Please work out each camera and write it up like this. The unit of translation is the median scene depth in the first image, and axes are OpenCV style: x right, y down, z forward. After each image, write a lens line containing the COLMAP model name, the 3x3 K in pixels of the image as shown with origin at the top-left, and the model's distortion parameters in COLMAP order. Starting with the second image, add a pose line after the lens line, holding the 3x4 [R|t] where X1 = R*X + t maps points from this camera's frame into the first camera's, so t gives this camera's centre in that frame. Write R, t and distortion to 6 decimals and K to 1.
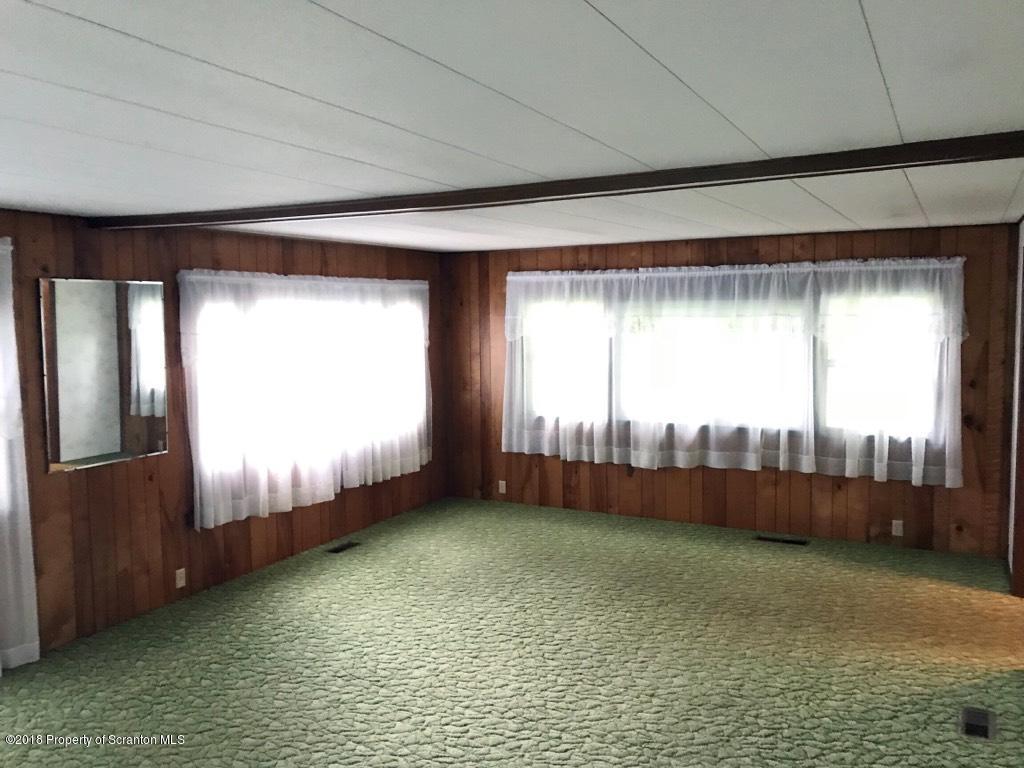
lens RADIAL K [[844.9, 0, 510.5], [0, 844.9, 379.5], [0, 0, 1]] dist [0.045091, -0.063803]
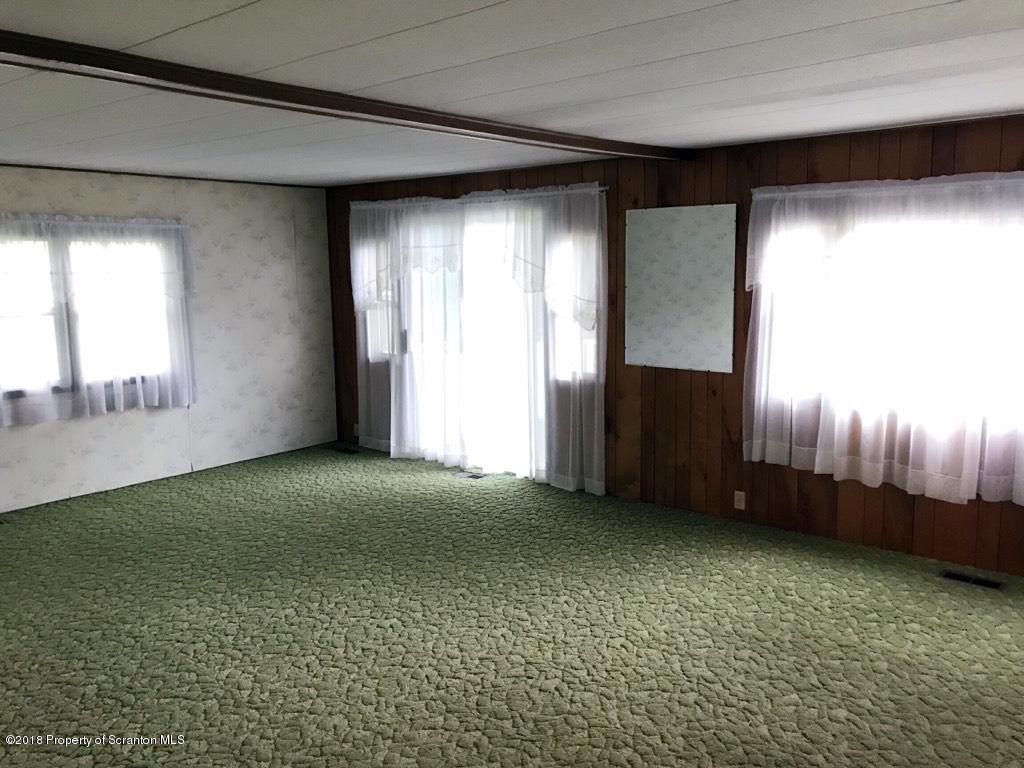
lens RADIAL K [[844.9, 0, 508.3], [0, 844.9, 378.2], [0, 0, 1]] dist [0.045091, -0.063803]
pose [[-0.216195, 0.152418, -0.964380, 0.617190], [-0.062756, 0.983528, 0.169513, -0.062320], [0.974331, 0.097169, -0.203069, 0.913847]]
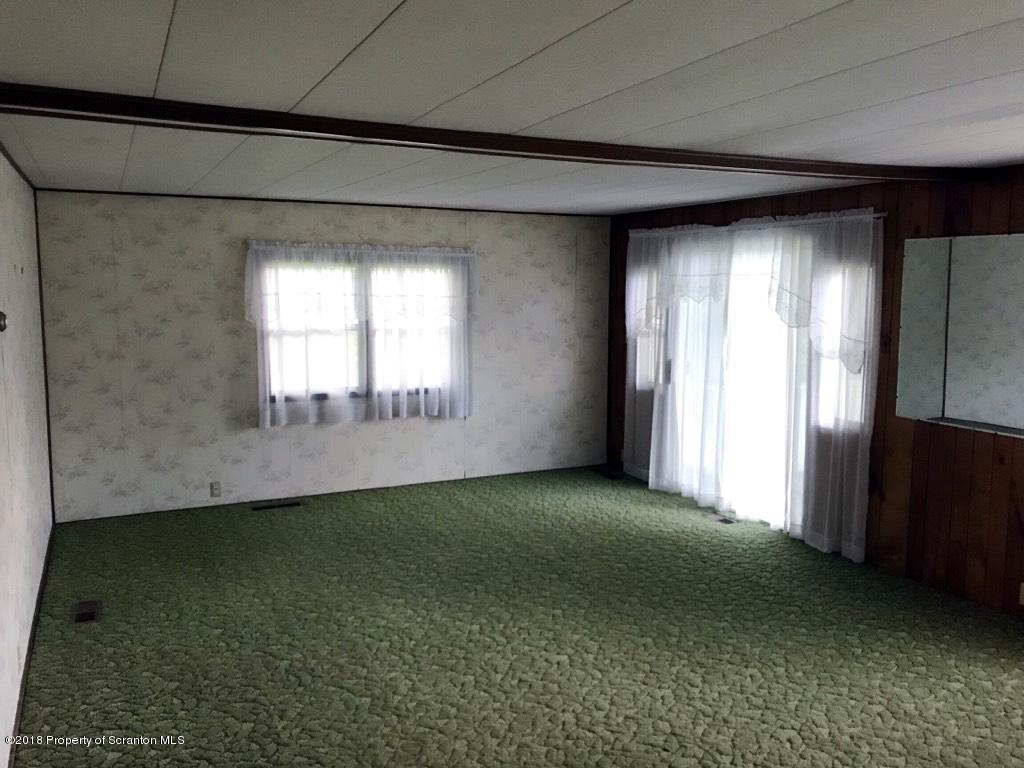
lens RADIAL K [[844.9, 0, 509.0], [0, 844.9, 367.6], [0, 0, 1]] dist [0.045091, -0.063803]
pose [[-0.603020, 0.092174, -0.792383, 0.541188], [-0.062944, 0.984707, 0.162448, -0.084327], [0.795239, 0.147835, -0.587997, 1.043246]]
